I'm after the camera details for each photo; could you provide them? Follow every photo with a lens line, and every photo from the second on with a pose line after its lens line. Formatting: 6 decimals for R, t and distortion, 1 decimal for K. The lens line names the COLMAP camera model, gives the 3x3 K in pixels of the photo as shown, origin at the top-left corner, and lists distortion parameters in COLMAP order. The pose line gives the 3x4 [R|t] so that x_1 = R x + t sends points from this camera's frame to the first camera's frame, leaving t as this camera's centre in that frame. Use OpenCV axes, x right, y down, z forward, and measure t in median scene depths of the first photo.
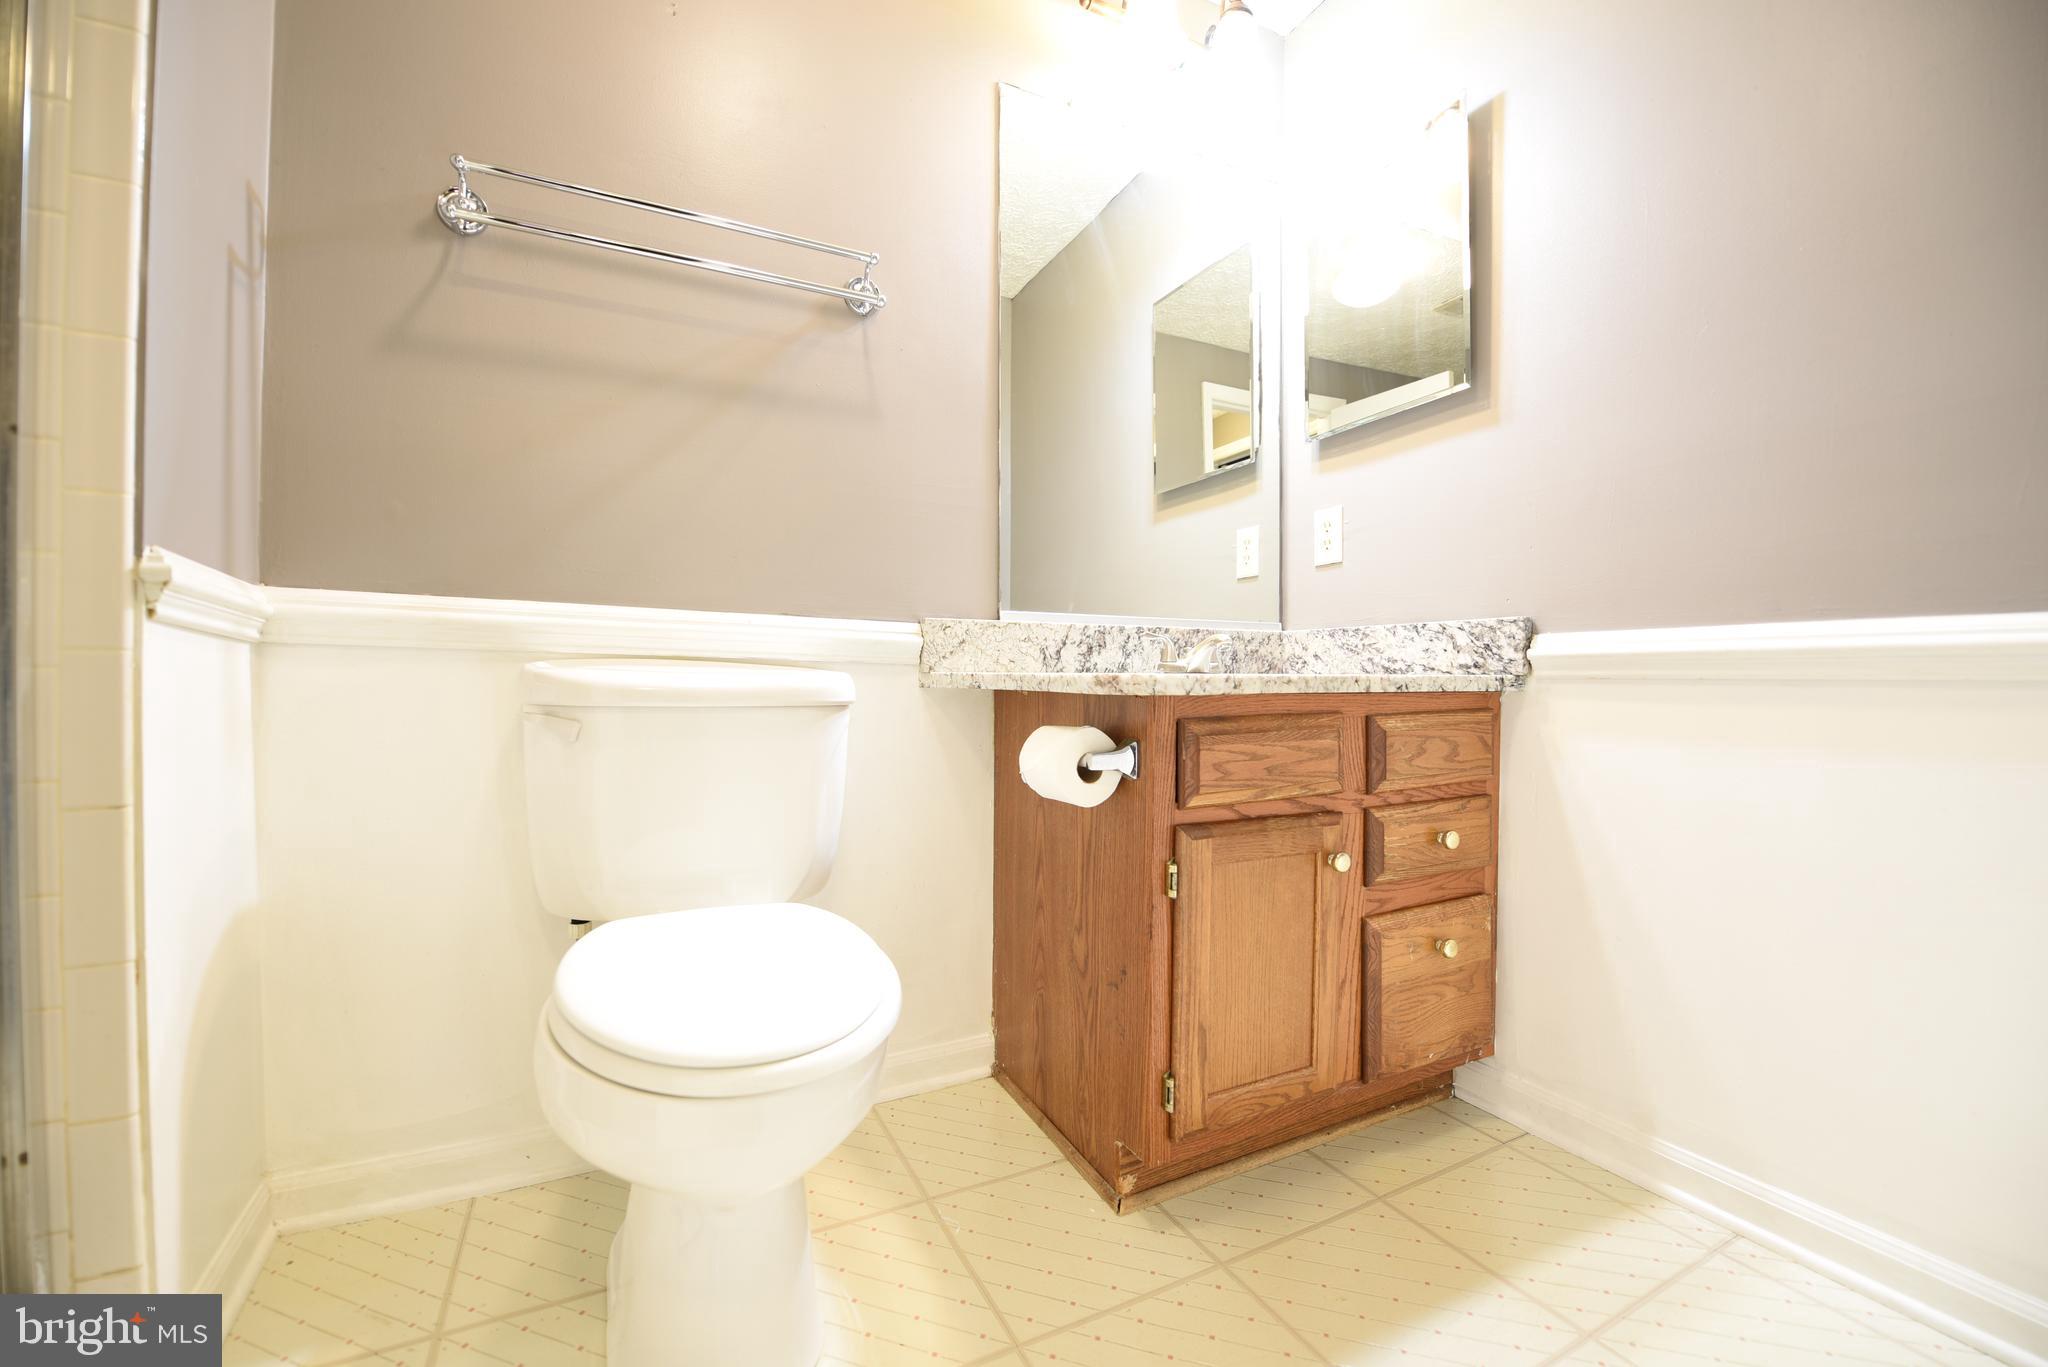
lens RADIAL K [[819.2, 0, 1027.3], [0, 819.2, 687.4], [0, 0, 1]] dist [-0.018182, -0.000819]
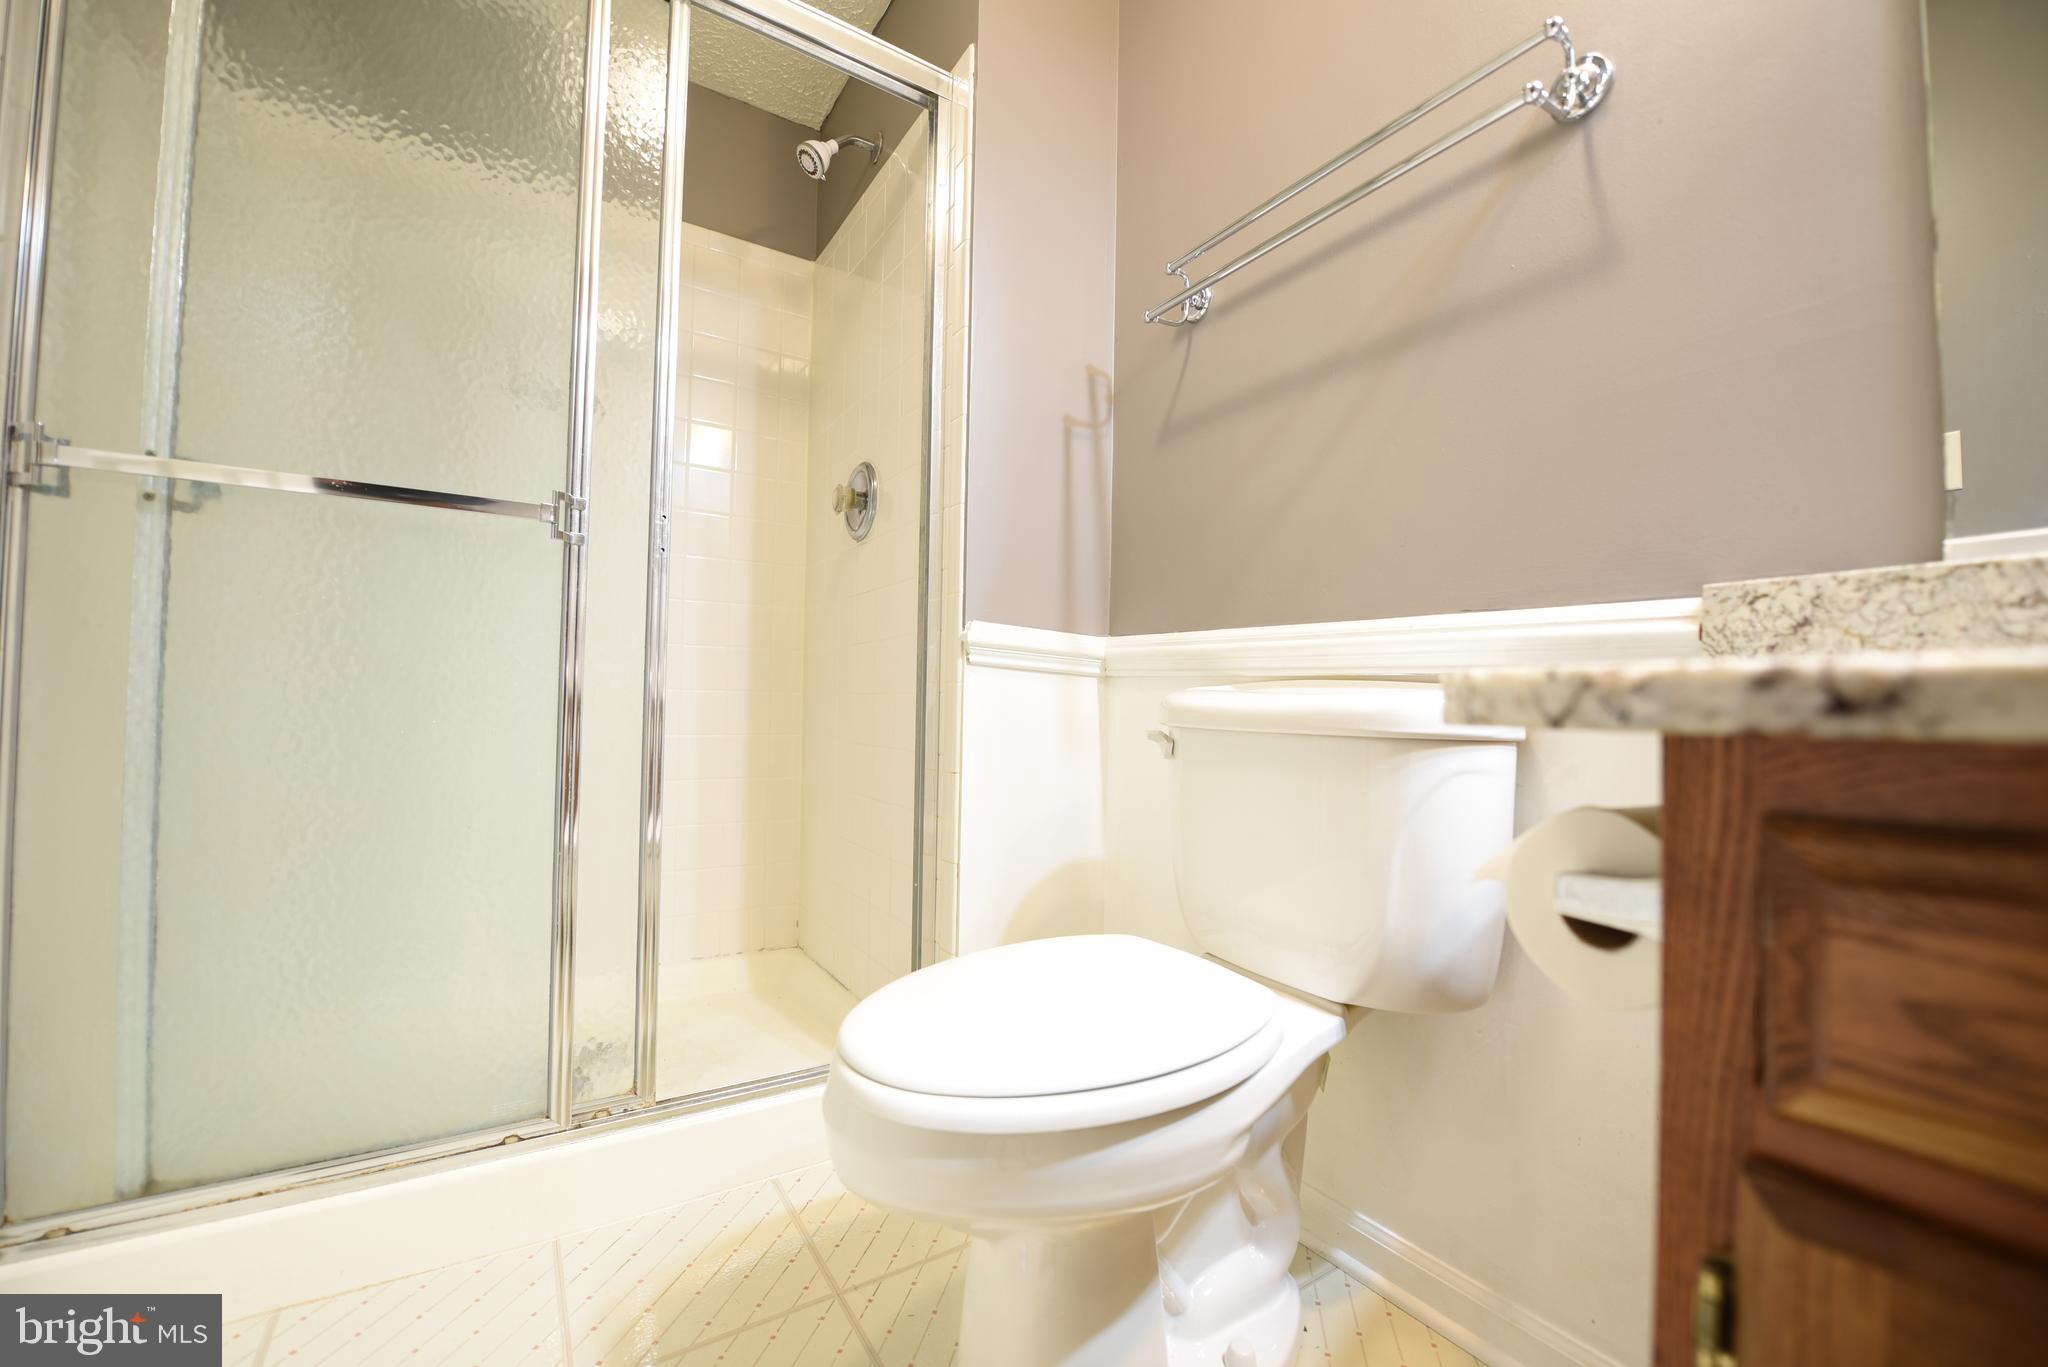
lens RADIAL K [[819.2, 0, 1027.3], [0, 819.2, 687.4], [0, 0, 1]] dist [-0.018182, -0.000819]
pose [[0.096904, -0.023018, -0.995028, 0.455284], [-0.019820, 0.999490, -0.025052, 0.003065], [0.995096, 0.022149, 0.096398, 0.677226]]
